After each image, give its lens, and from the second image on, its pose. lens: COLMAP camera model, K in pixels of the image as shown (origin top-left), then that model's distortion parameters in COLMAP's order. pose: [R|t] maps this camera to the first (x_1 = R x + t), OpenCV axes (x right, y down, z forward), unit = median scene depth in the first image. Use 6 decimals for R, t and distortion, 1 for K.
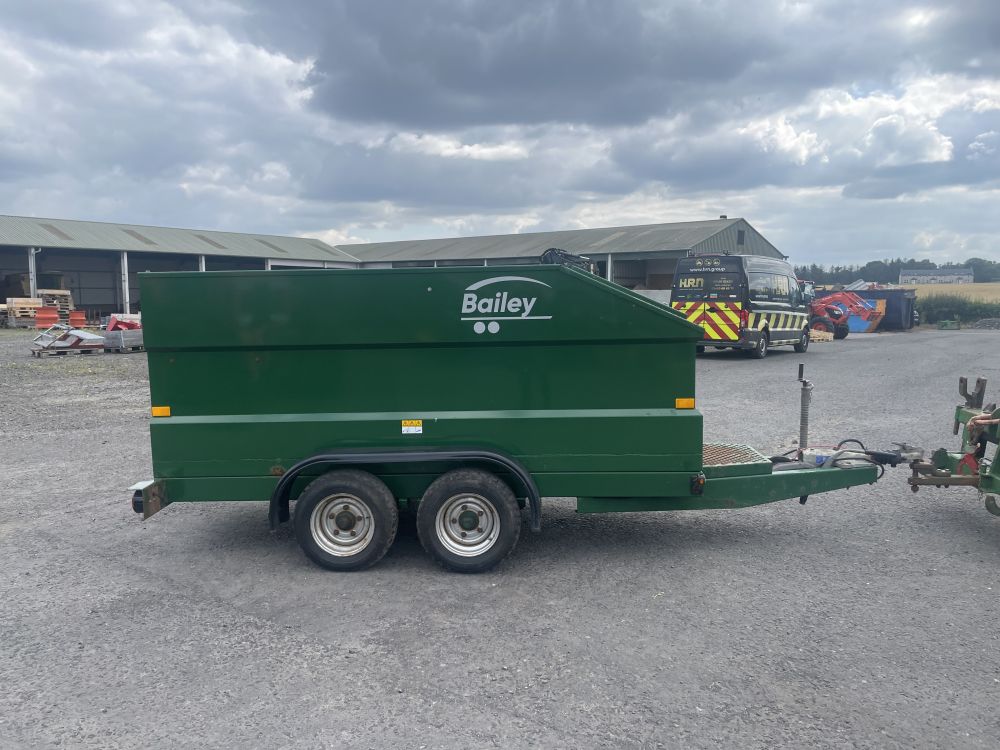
lens RADIAL K [[740.7, 0, 492.2], [0, 740.7, 371.1], [0, 0, 1]] dist [0.103451, -0.135269]
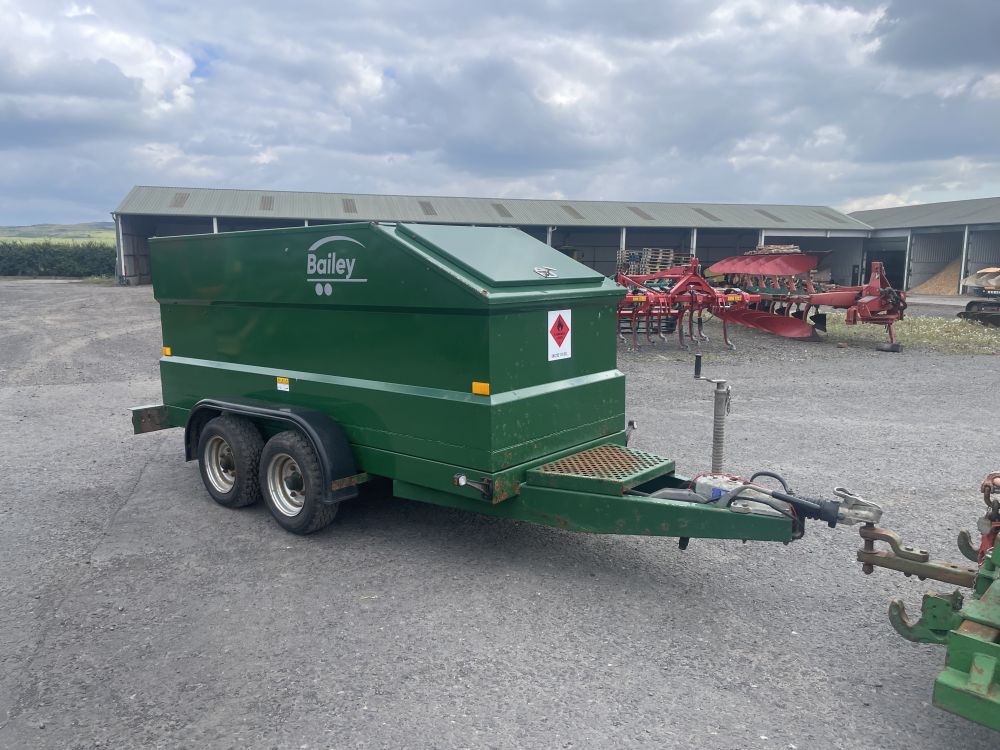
lens RADIAL K [[745.2, 0, 497.0], [0, 745.2, 374.8], [0, 0, 1]] dist [0.102471, -0.129477]
pose [[0.788423, 0.094129, -0.607889, 0.782105], [-0.069954, 0.995532, 0.063424, -0.025614], [0.611143, -0.007481, 0.791485, 0.360906]]
